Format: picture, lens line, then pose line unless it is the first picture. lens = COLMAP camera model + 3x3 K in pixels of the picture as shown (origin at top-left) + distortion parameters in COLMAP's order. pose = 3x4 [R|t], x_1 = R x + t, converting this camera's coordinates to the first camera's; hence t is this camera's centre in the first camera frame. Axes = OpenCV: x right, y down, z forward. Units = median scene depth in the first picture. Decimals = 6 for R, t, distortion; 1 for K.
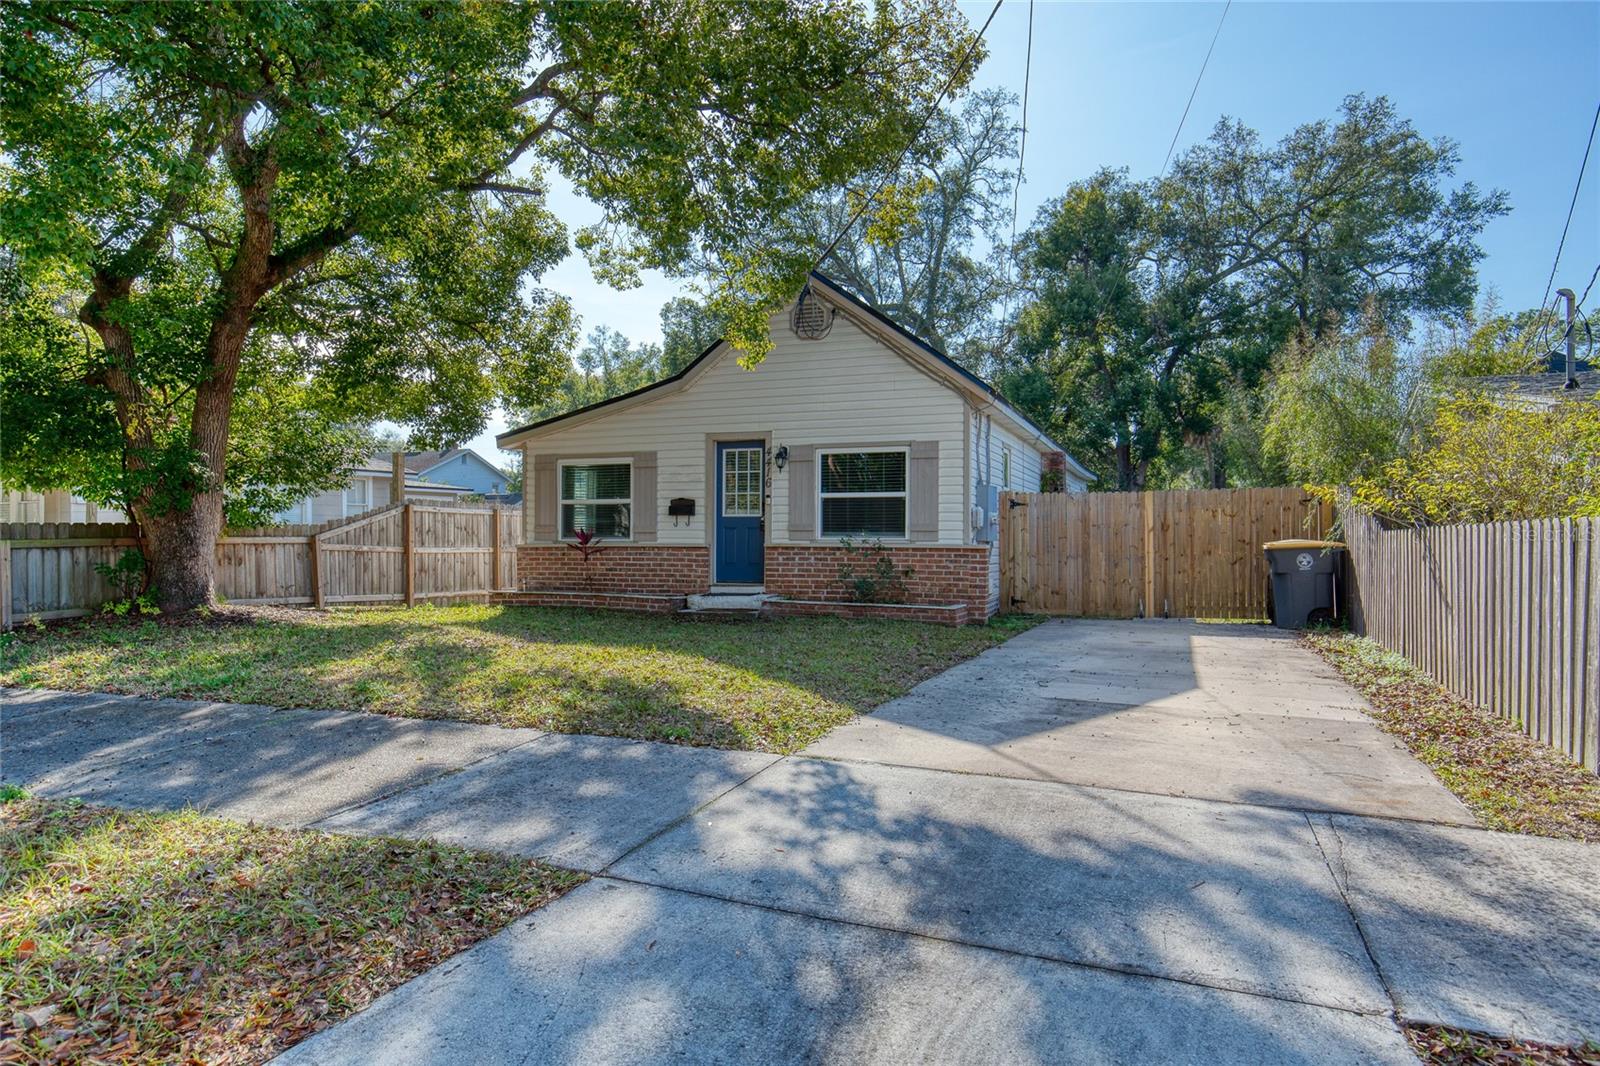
lens RADIAL K [[988.5, 0, 801.3], [0, 988.5, 533.4], [0, 0, 1]] dist [0.006024, 0.000581]
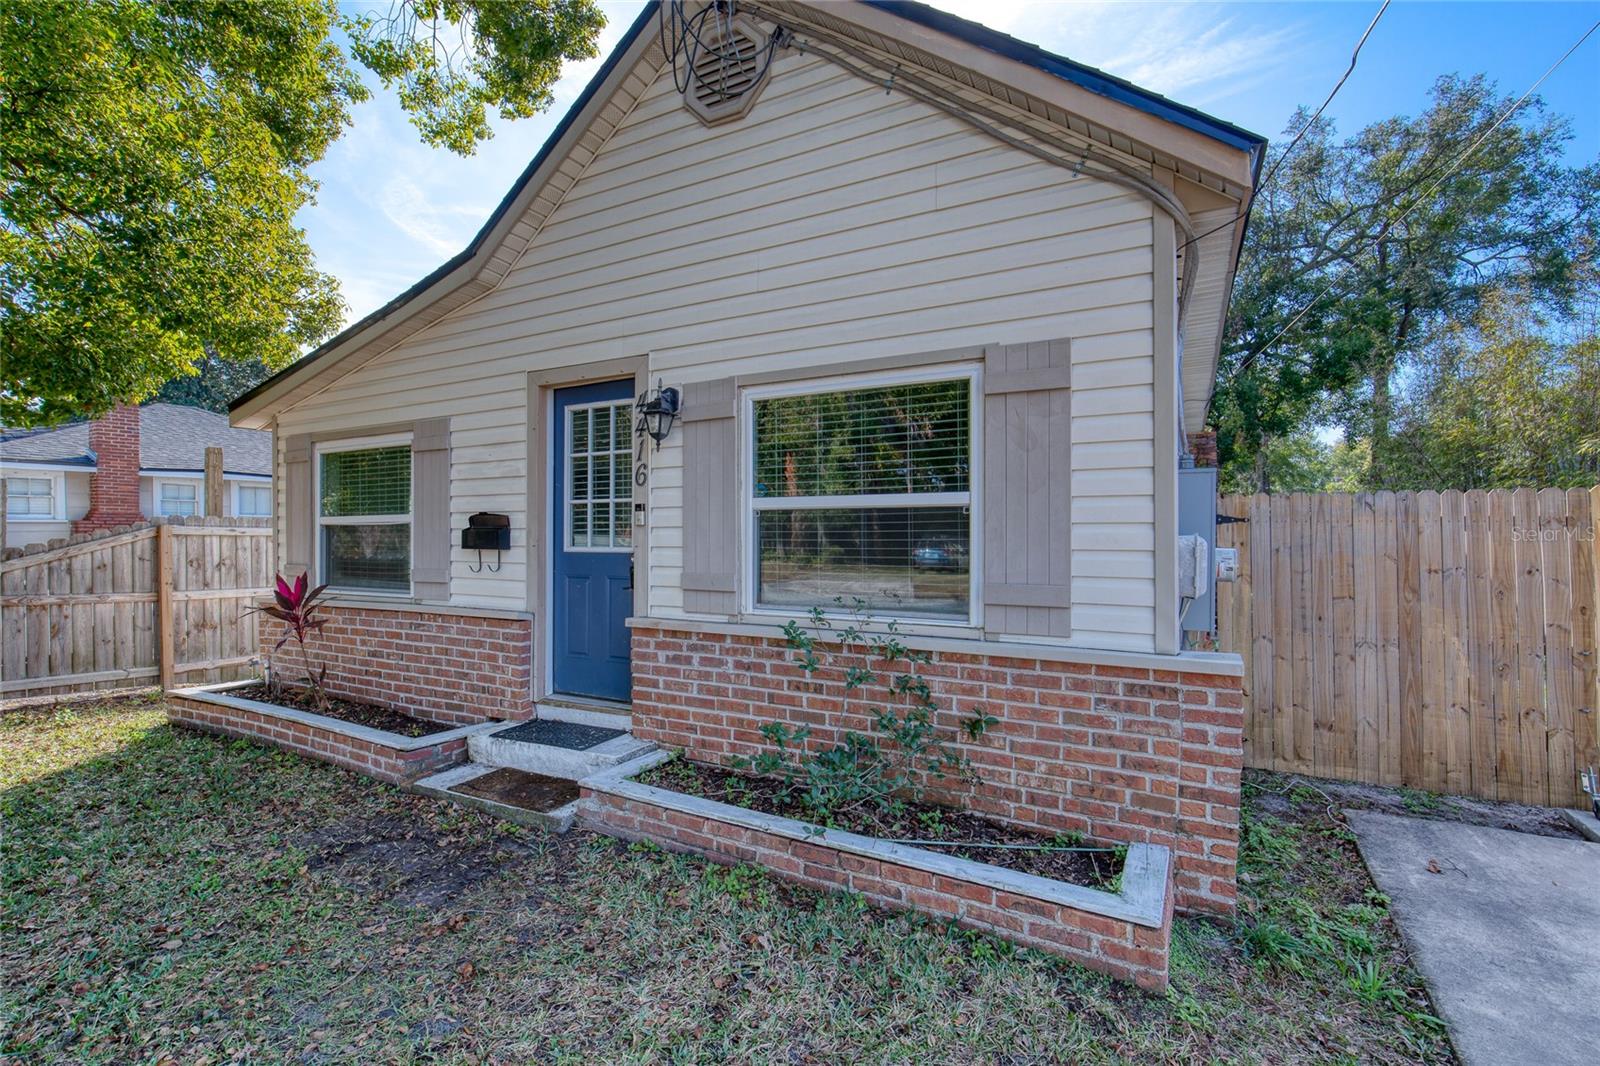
lens RADIAL K [[739.2, 0, 789.7], [0, 739.2, 534.9], [0, 0, 1]] dist [-0.016452, -0.000896]
pose [[0.991579, -0.003448, -0.129457, 0.072092], [0.003785, 0.999990, 0.002361, -0.026199], [0.129448, -0.002831, 0.991582, 0.694500]]
